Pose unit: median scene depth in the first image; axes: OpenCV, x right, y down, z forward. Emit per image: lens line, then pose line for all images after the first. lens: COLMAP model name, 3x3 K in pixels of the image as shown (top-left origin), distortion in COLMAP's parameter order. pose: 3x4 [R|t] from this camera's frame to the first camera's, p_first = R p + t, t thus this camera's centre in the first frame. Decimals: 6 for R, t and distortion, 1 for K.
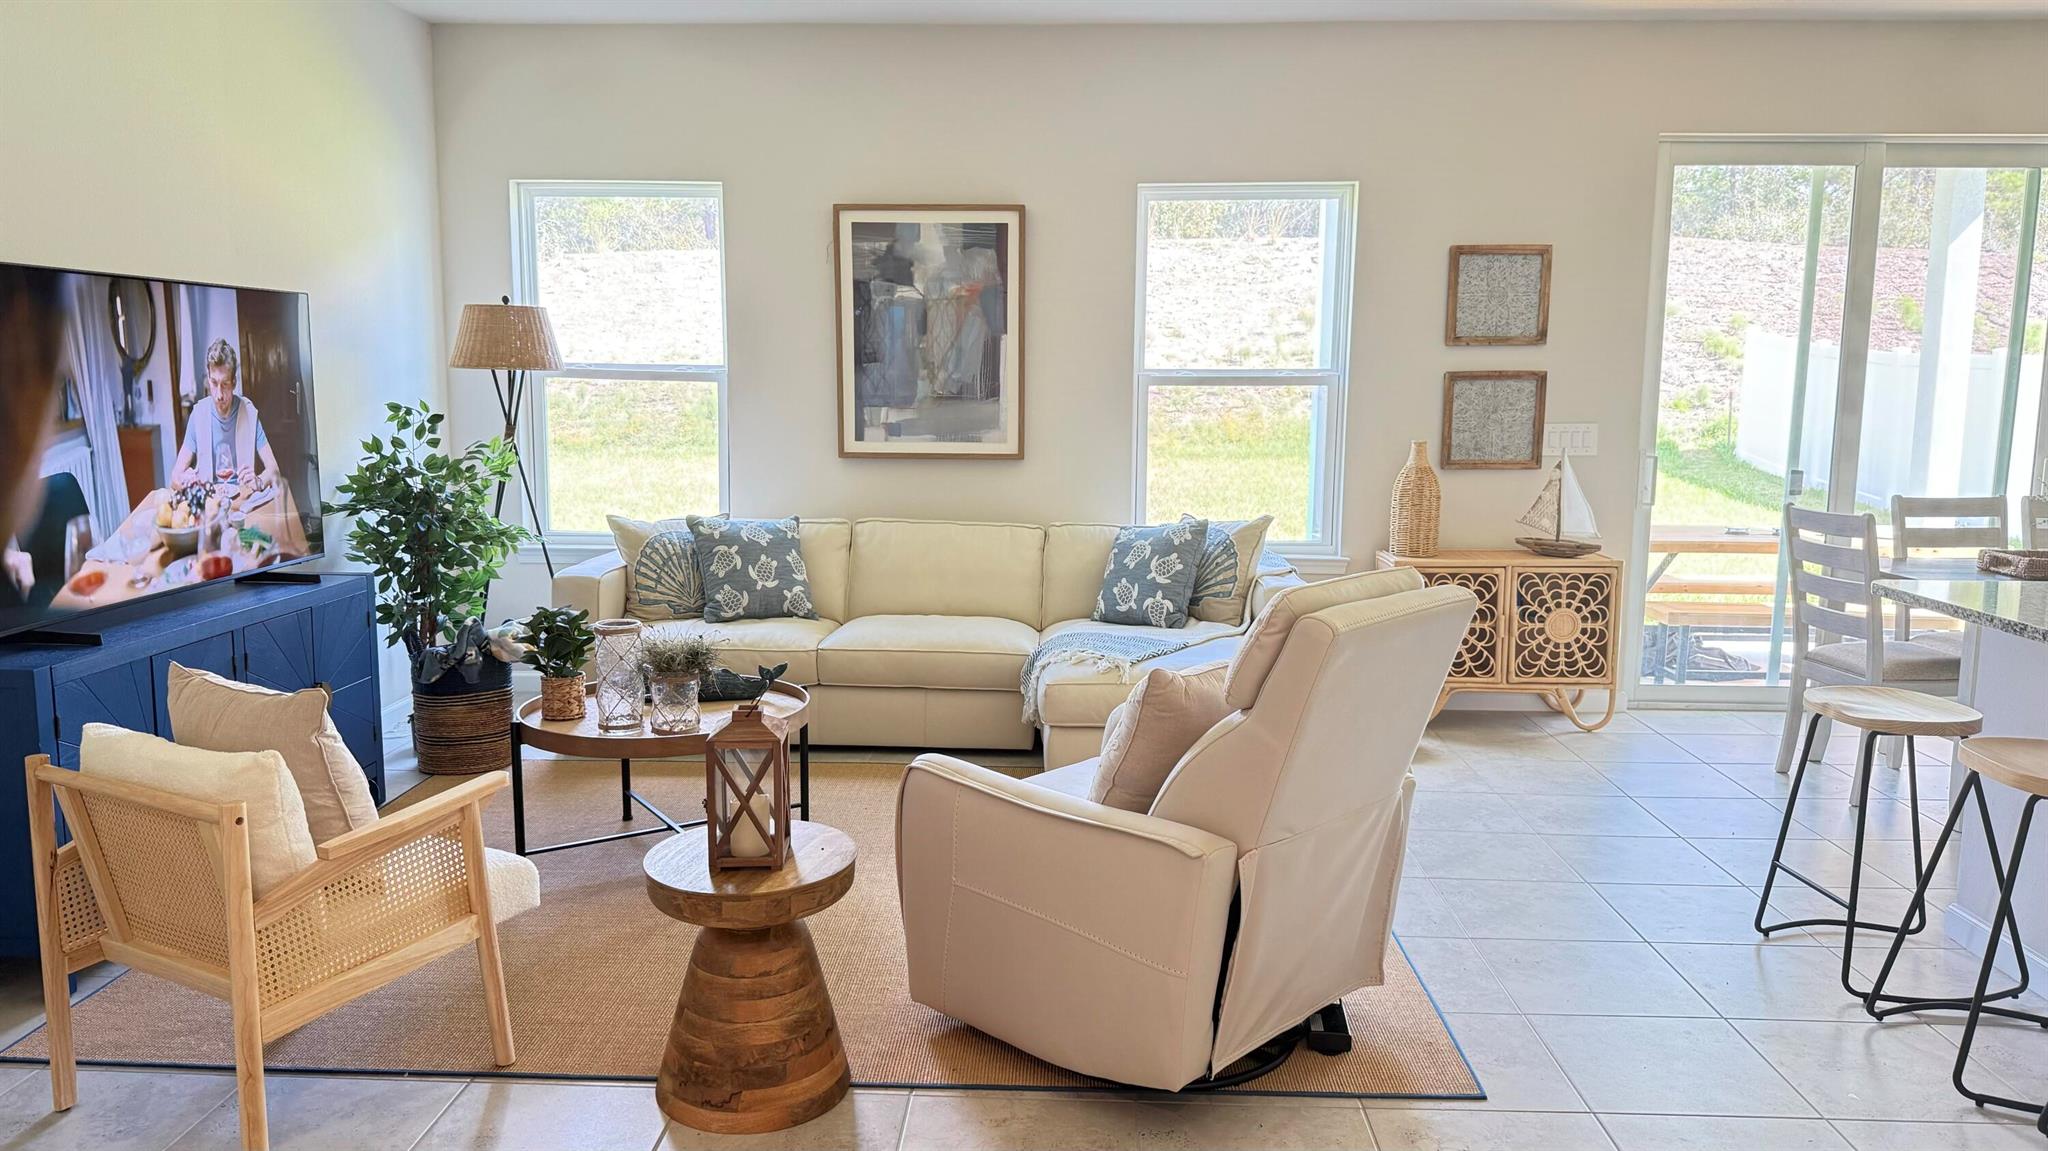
lens RADIAL K [[1442.2, 0, 1015.0], [0, 1442.2, 575.1], [0, 0, 1]] dist [0.145067, -0.248049]
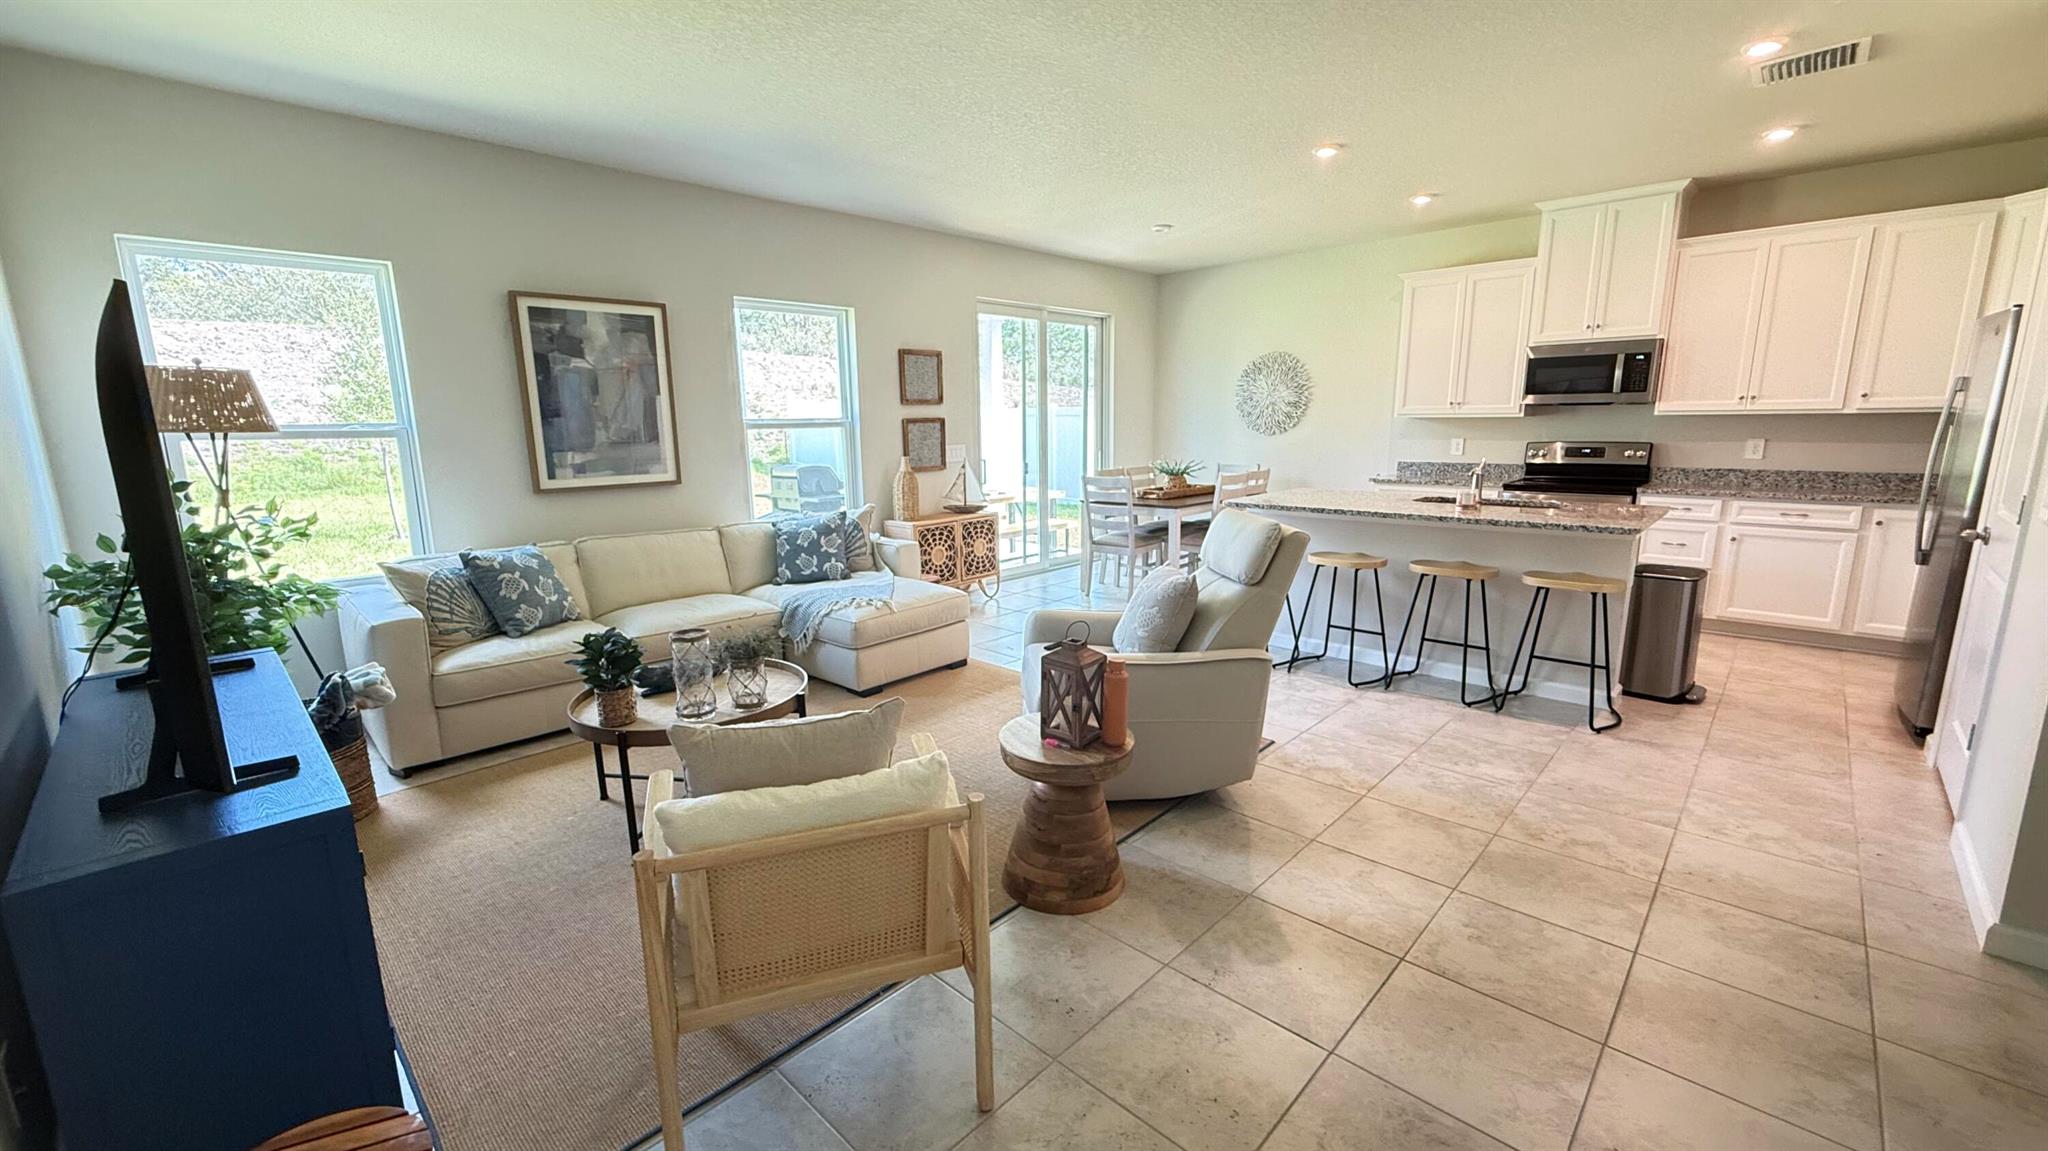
lens RADIAL K [[816.4, 0, 1024.0], [0, 816.4, 575.5], [0, 0, 1]] dist [0.000621, -0.000002]
pose [[0.655340, -0.158669, 0.738481, -0.388607], [0.122934, 0.987057, 0.102984, -0.032851], [-0.745263, 0.023295, 0.666364, 0.216512]]
